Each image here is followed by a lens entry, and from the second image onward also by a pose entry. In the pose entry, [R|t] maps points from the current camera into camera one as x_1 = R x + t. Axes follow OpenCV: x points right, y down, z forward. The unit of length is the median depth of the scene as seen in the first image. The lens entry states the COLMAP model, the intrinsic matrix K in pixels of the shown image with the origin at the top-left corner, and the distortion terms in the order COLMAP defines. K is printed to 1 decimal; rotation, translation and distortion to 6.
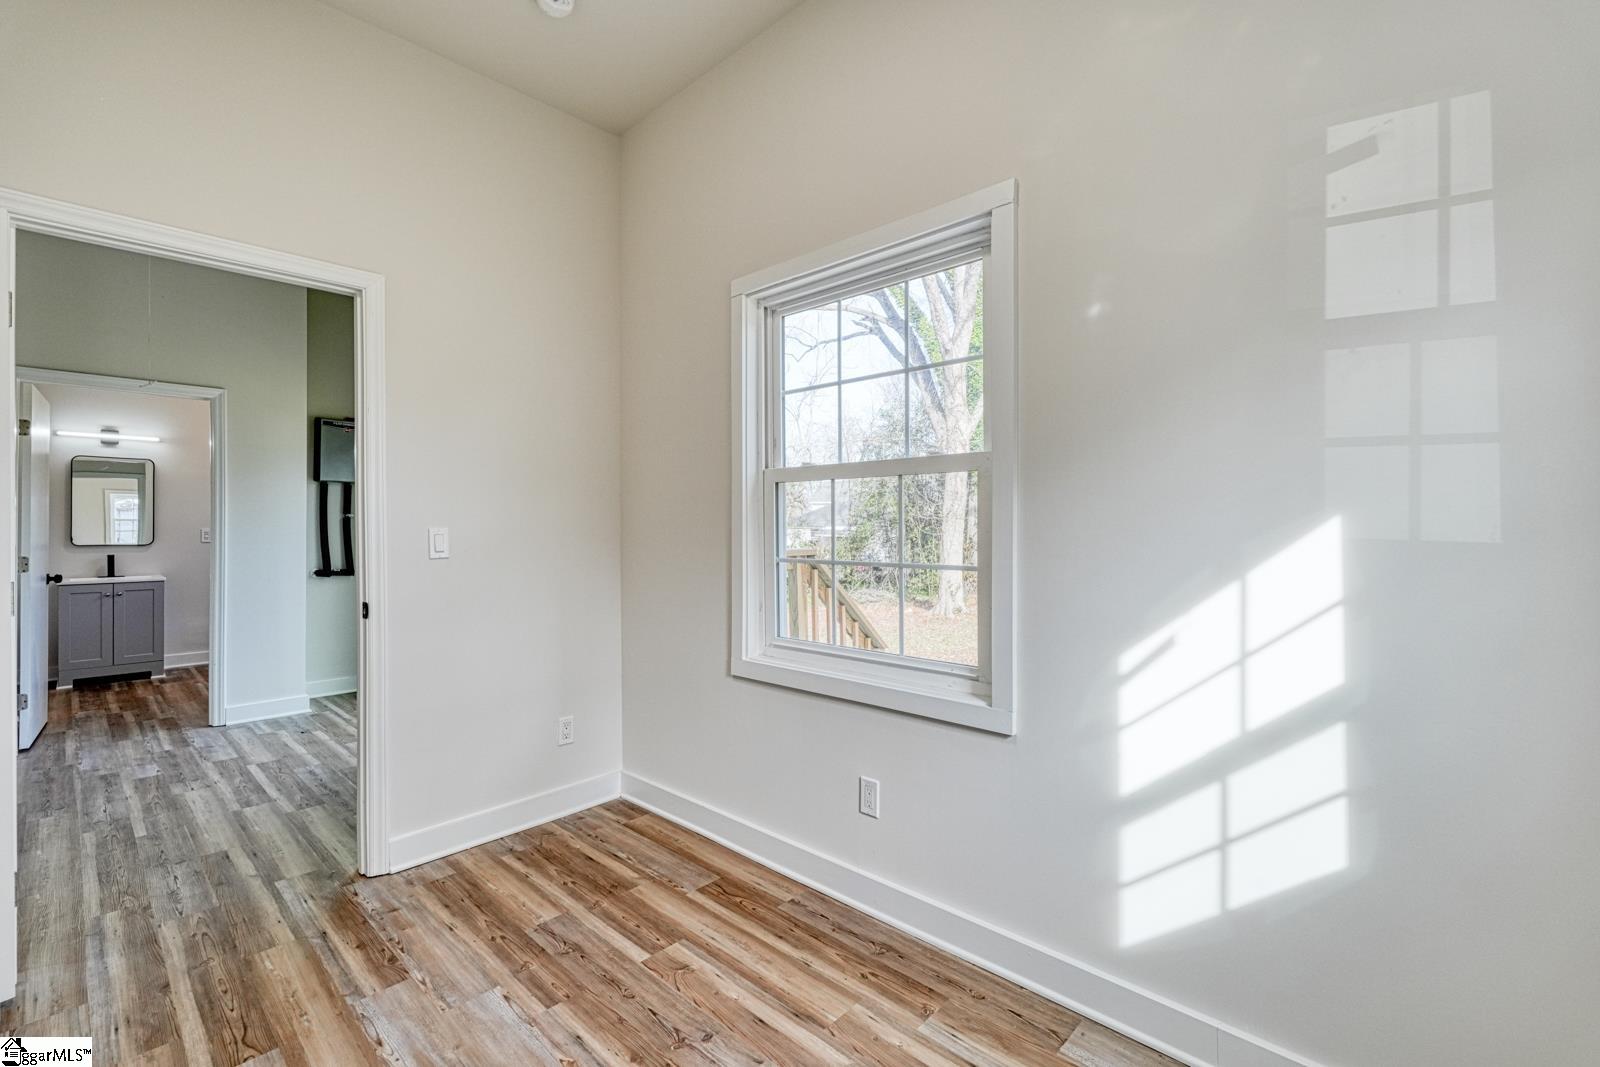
lens RADIAL K [[697.8, 0, 800.6], [0, 697.8, 525.7], [0, 0, 1]] dist [-0.001096, 0.000790]
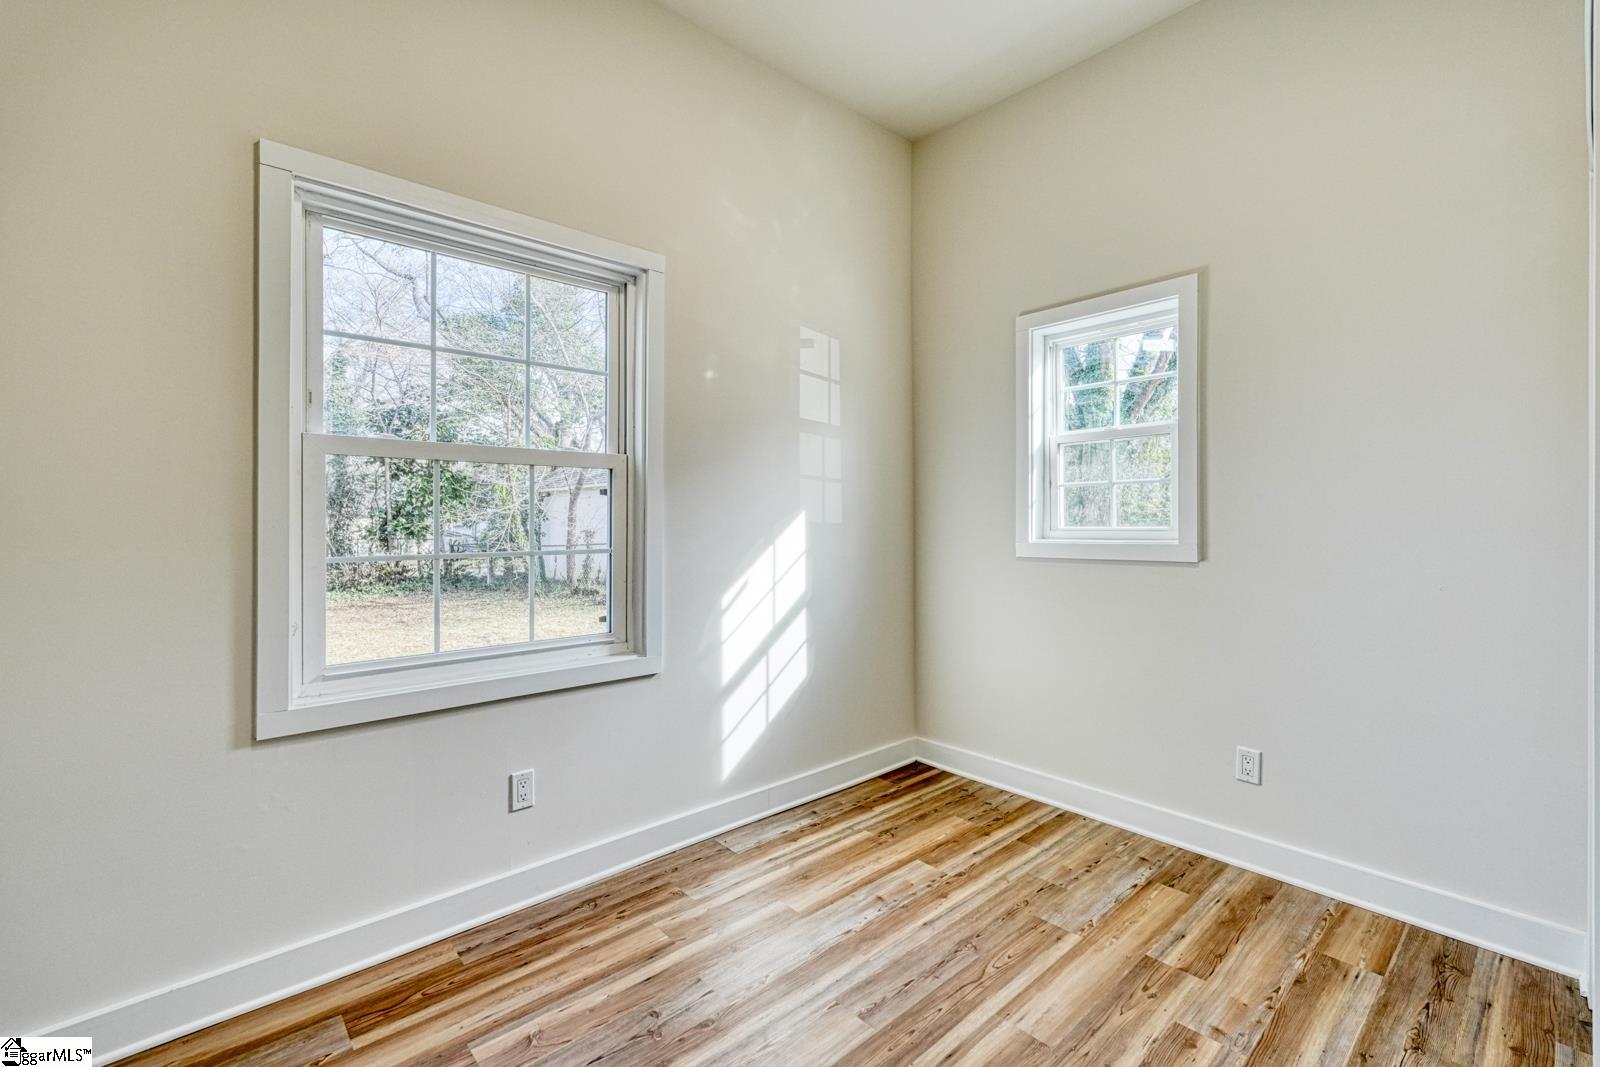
lens RADIAL K [[697.8, 0, 800.6], [0, 697.8, 525.7], [0, 0, 1]] dist [-0.001096, 0.000790]
pose [[0.079831, -0.004003, 0.996800, -1.054377], [0.001693, 0.999991, 0.003880, 0.016162], [-0.996807, 0.001378, 0.079837, 0.659331]]
